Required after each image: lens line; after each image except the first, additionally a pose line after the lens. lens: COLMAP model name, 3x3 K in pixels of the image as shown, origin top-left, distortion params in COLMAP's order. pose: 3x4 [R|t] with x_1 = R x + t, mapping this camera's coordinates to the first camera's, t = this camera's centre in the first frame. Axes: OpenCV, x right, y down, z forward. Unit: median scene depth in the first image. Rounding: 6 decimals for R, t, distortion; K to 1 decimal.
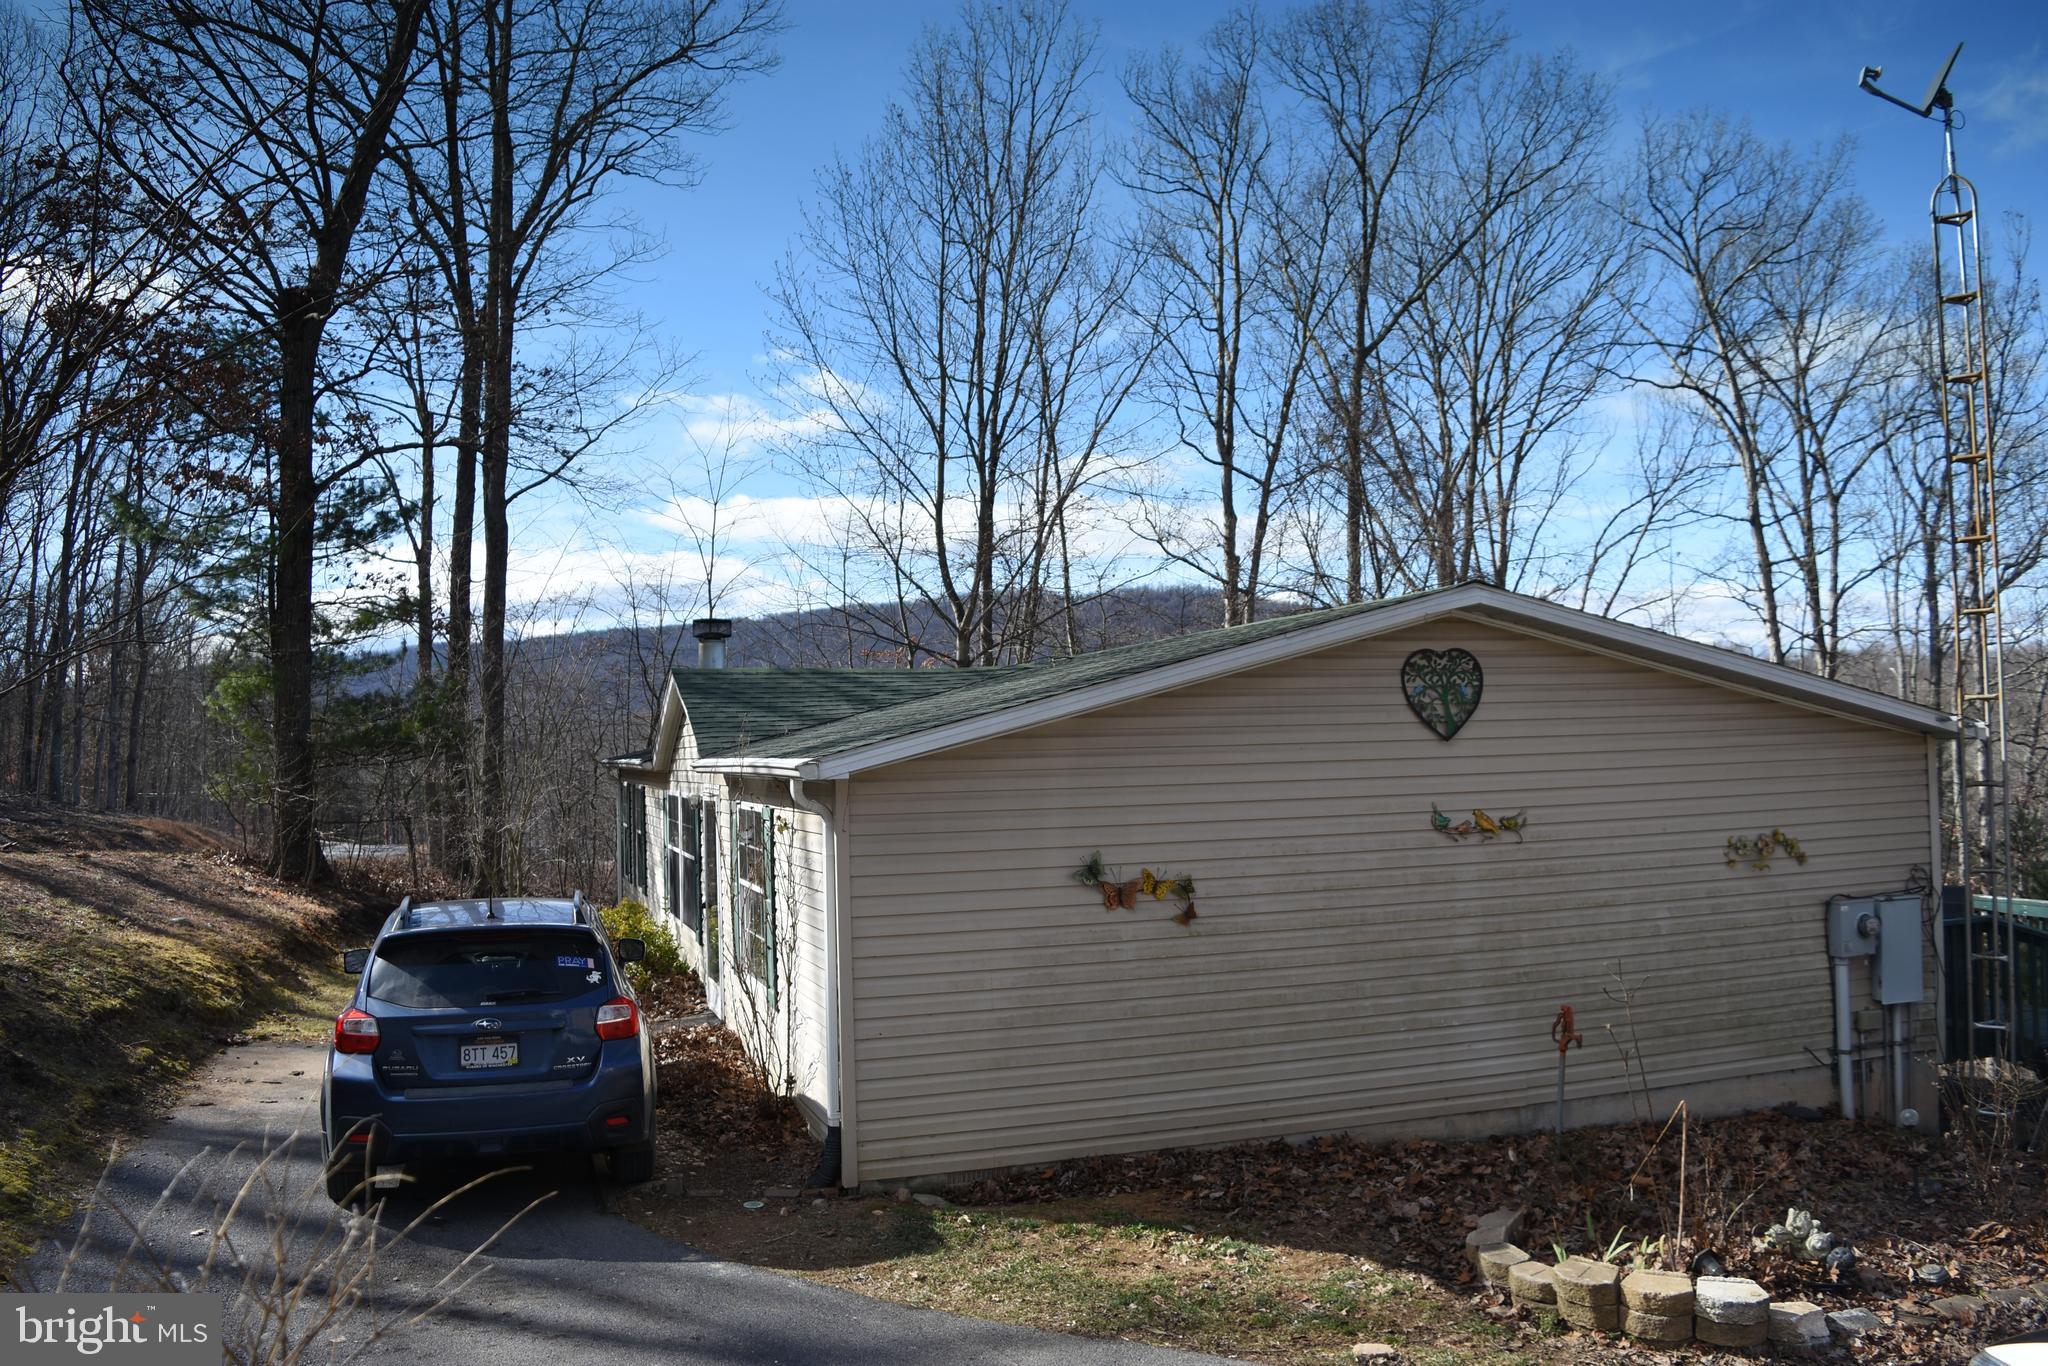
lens RADIAL K [[1591.3, 0, 1026.9], [0, 1591.3, 672.7], [0, 0, 1]] dist [-0.091899, 0.007544]
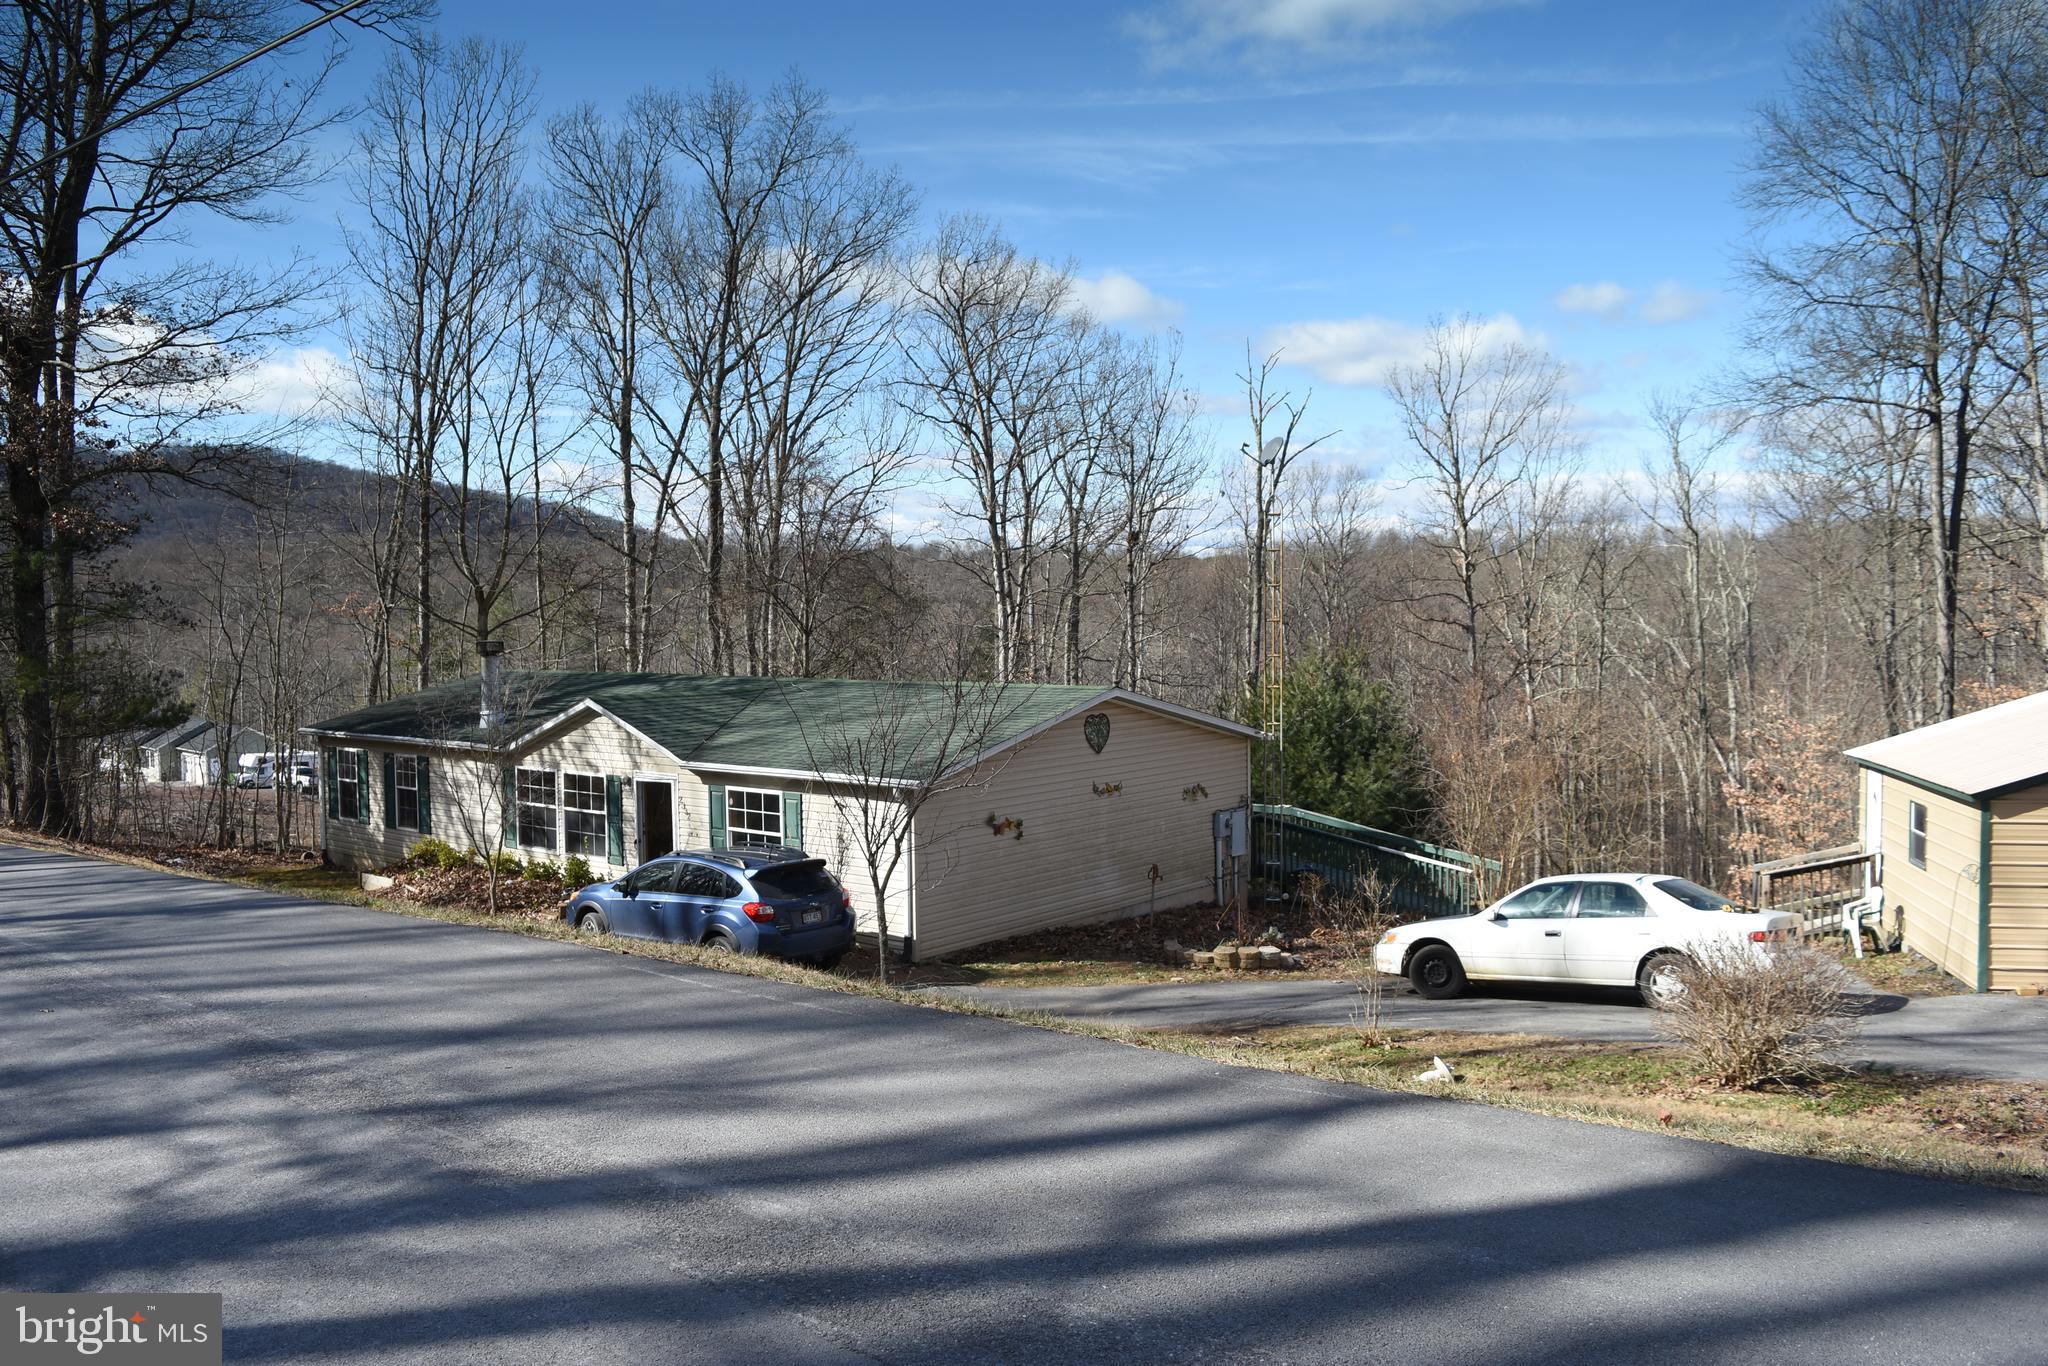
lens RADIAL K [[1591.3, 0, 1033.3], [0, 1591.3, 646.3], [0, 0, 1]] dist [-0.091899, 0.007544]
pose [[0.841778, 0.003283, 0.539814, -0.982836], [-0.037479, 0.997924, 0.052374, -0.213190], [-0.538521, -0.064319, 0.840154, -0.819337]]
